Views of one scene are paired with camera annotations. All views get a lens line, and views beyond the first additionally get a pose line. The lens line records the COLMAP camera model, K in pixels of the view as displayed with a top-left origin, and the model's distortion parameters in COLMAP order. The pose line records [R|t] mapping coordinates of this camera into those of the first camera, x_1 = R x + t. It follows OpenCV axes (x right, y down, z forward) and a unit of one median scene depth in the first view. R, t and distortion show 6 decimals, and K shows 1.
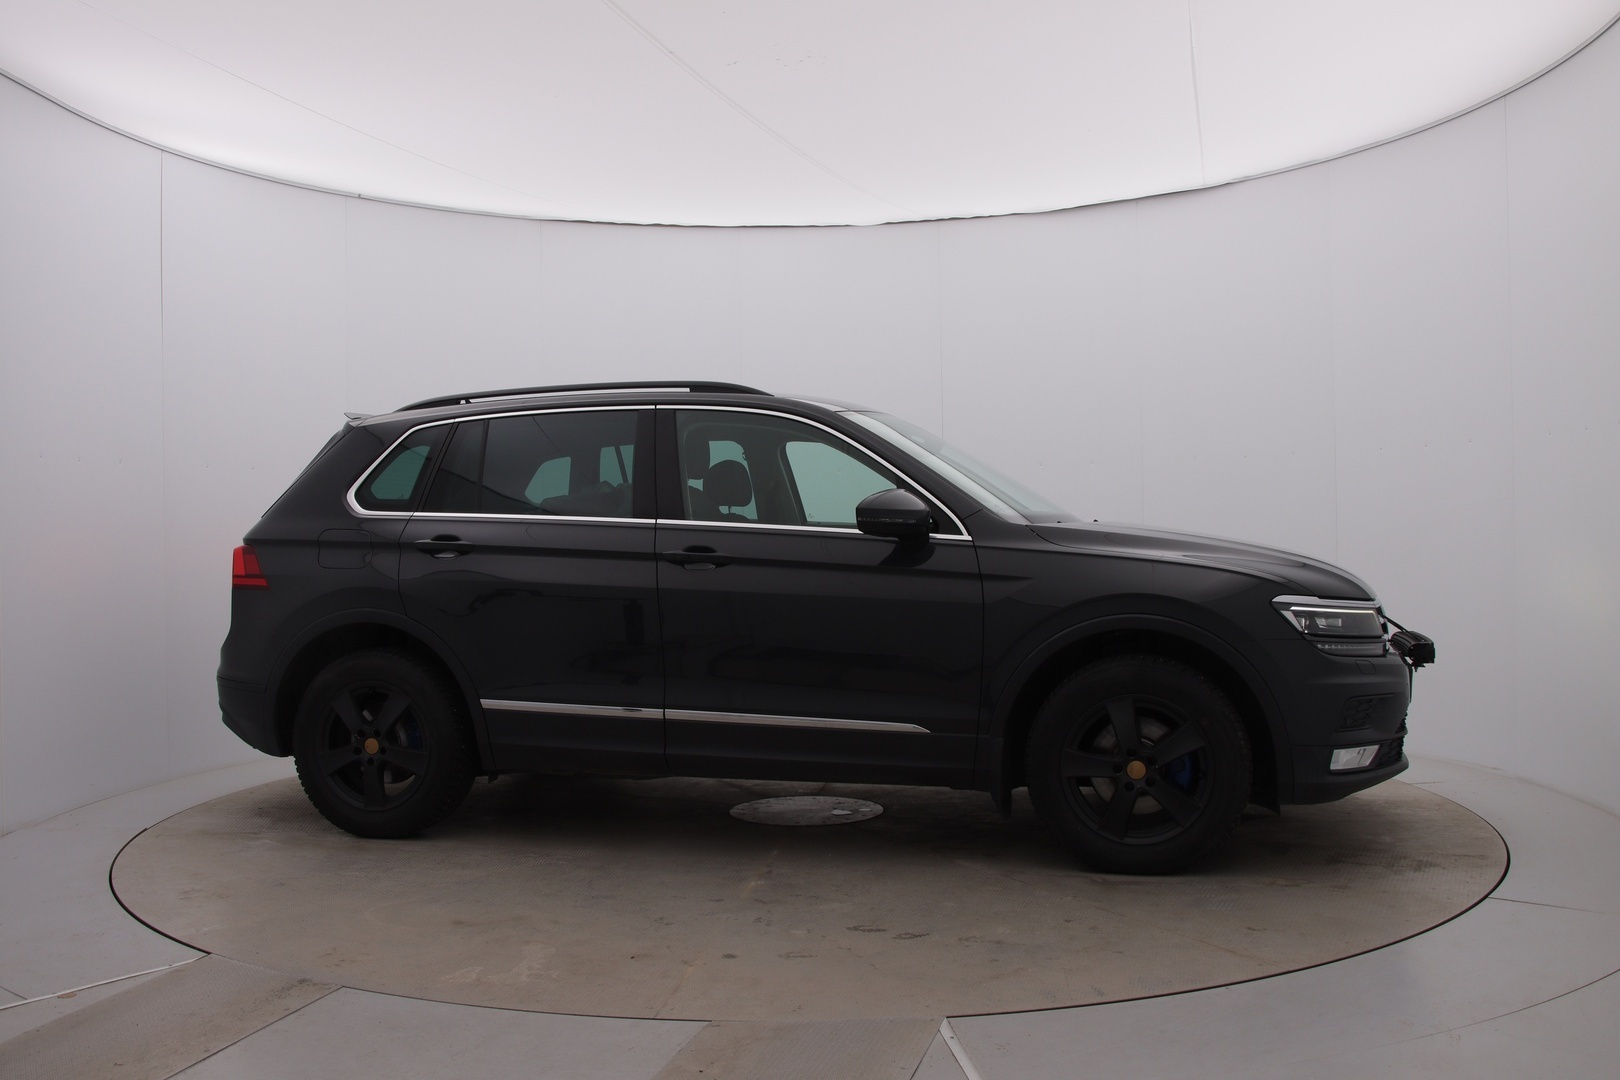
lens RADIAL K [[1539.2, 0, 810.0], [0, 1539.2, 540.0], [0, 0, 1]] dist [-0.152695, 0.008163]
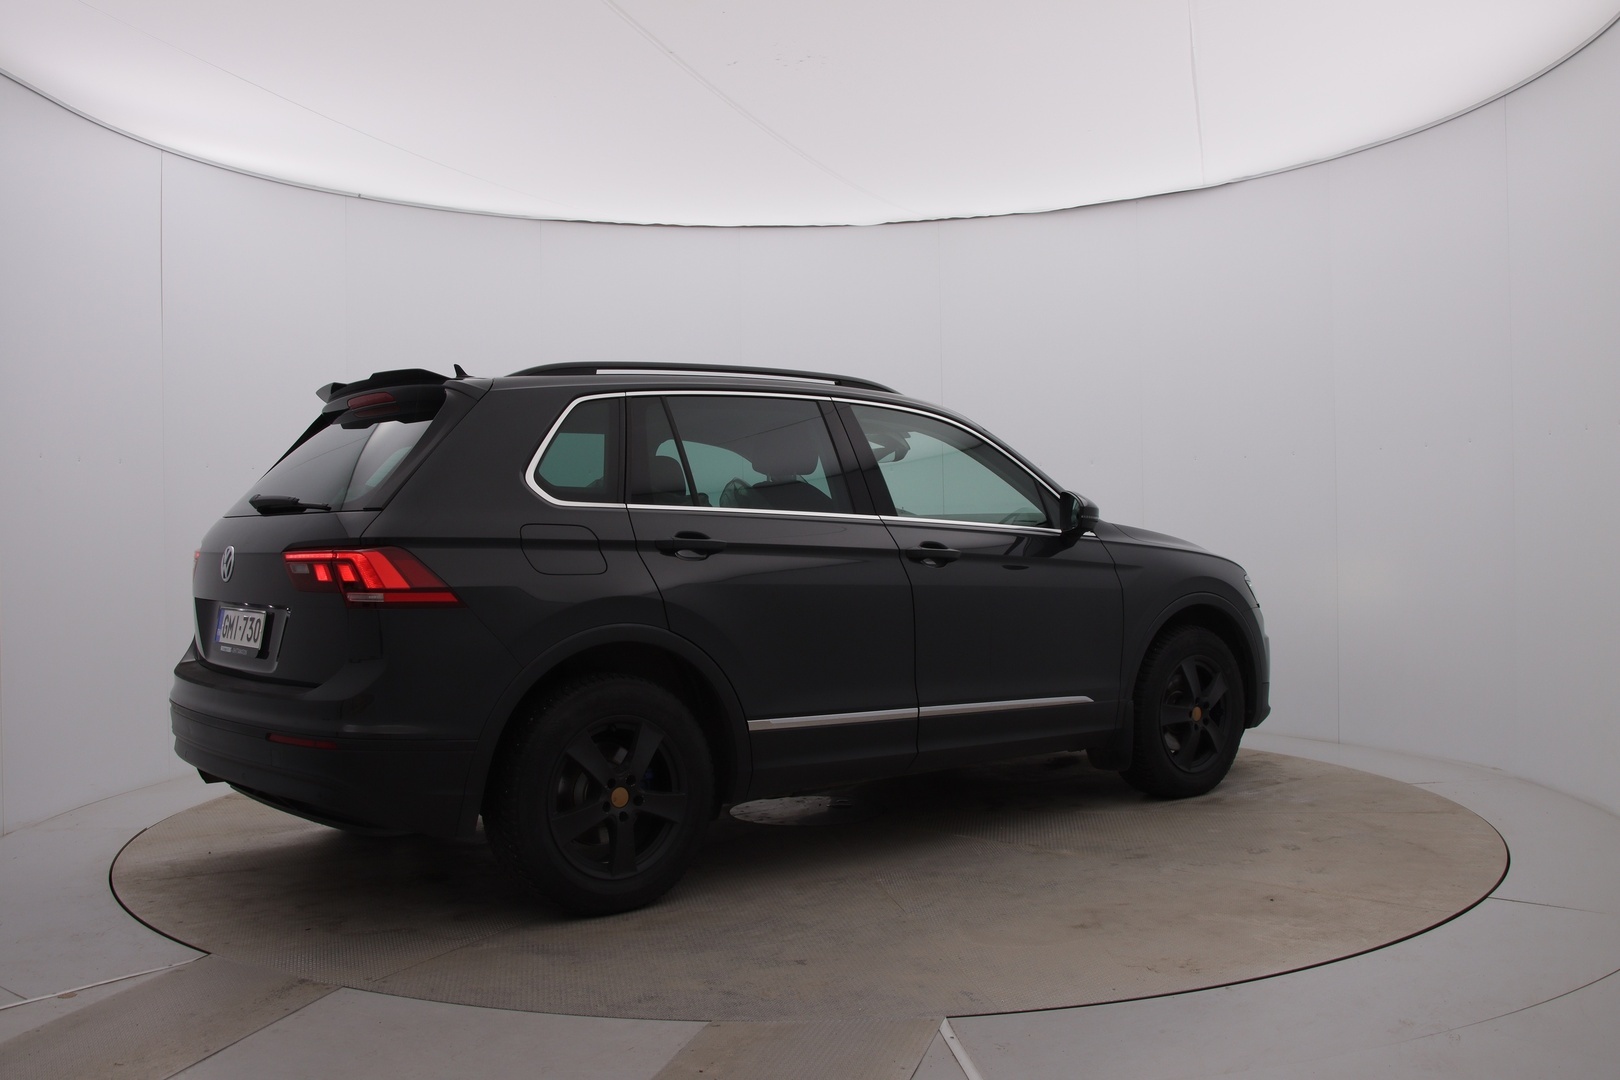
lens RADIAL K [[1539.2, 0, 810.0], [0, 1539.2, 540.0], [0, 0, 1]] dist [-0.152695, 0.008163]
pose [[0.580665, -0.002866, 0.814138, -0.922596], [0.009765, 0.999946, -0.003444, 0.005089], [-0.814084, 0.009950, 0.580662, 0.471804]]
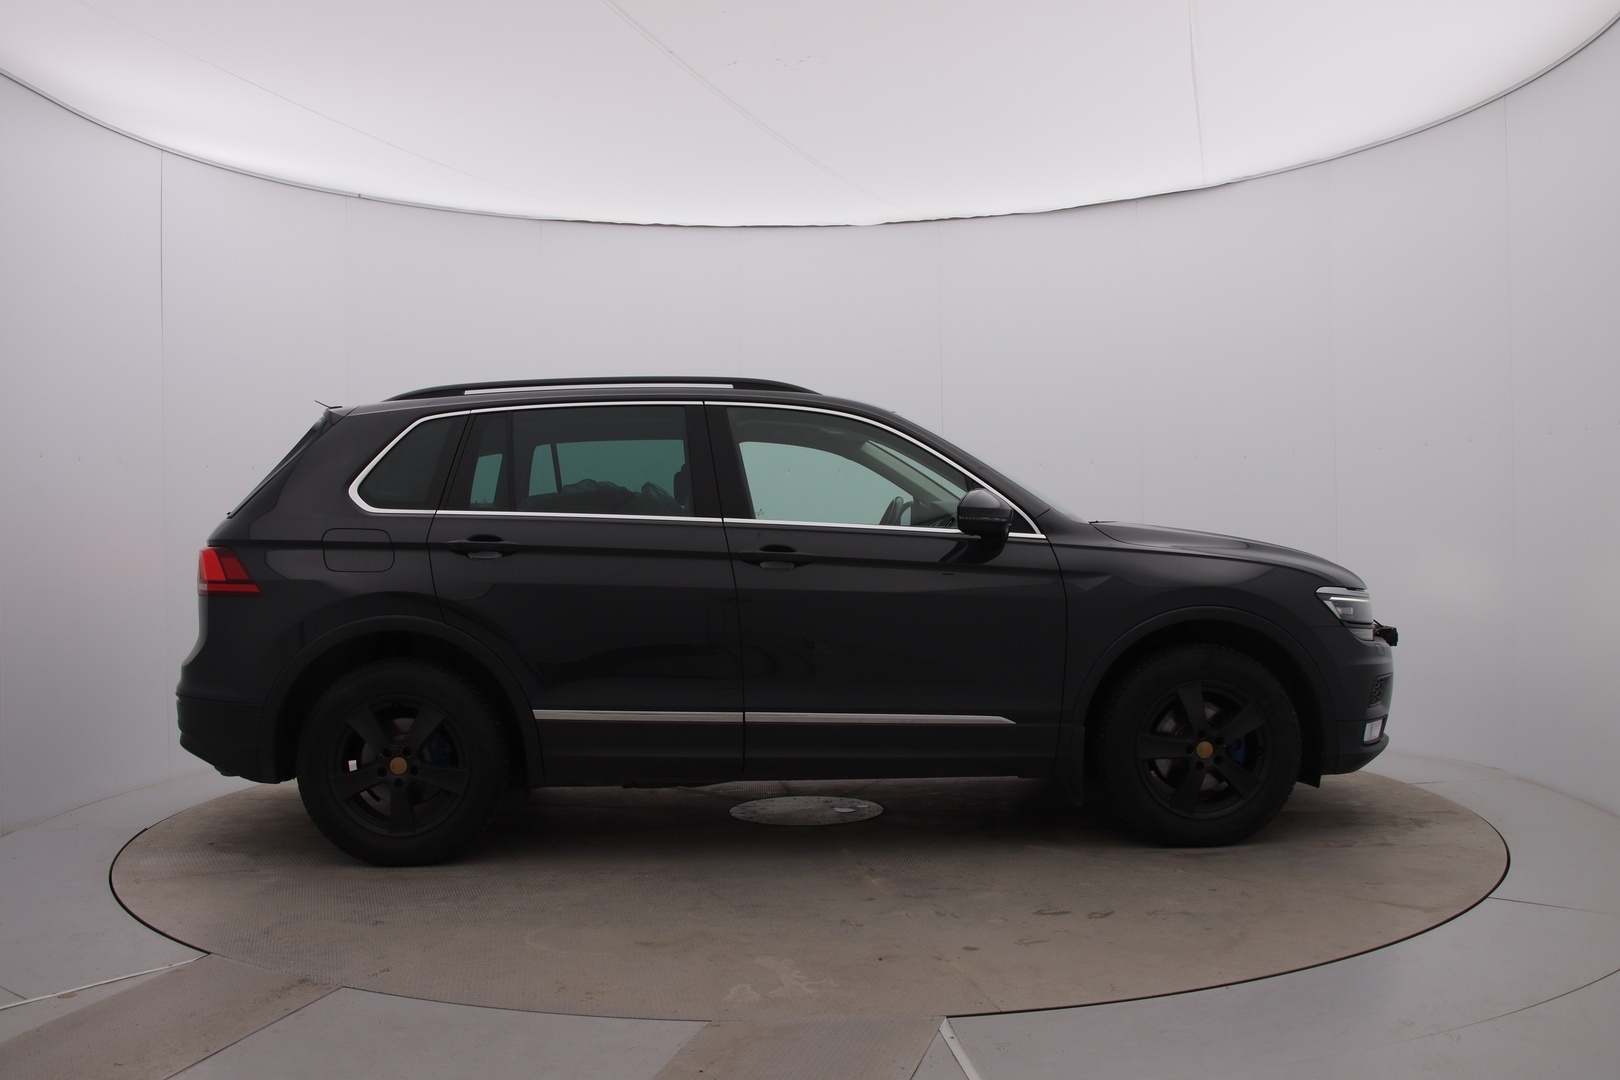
lens RADIAL K [[1539.2, 0, 810.0], [0, 1539.2, 540.0], [0, 0, 1]] dist [-0.152695, 0.008163]
pose [[0.951234, -0.002450, 0.308461, -0.349735], [0.003935, 0.999983, -0.004193, 0.004786], [-0.308445, 0.005202, 0.951228, 0.054232]]
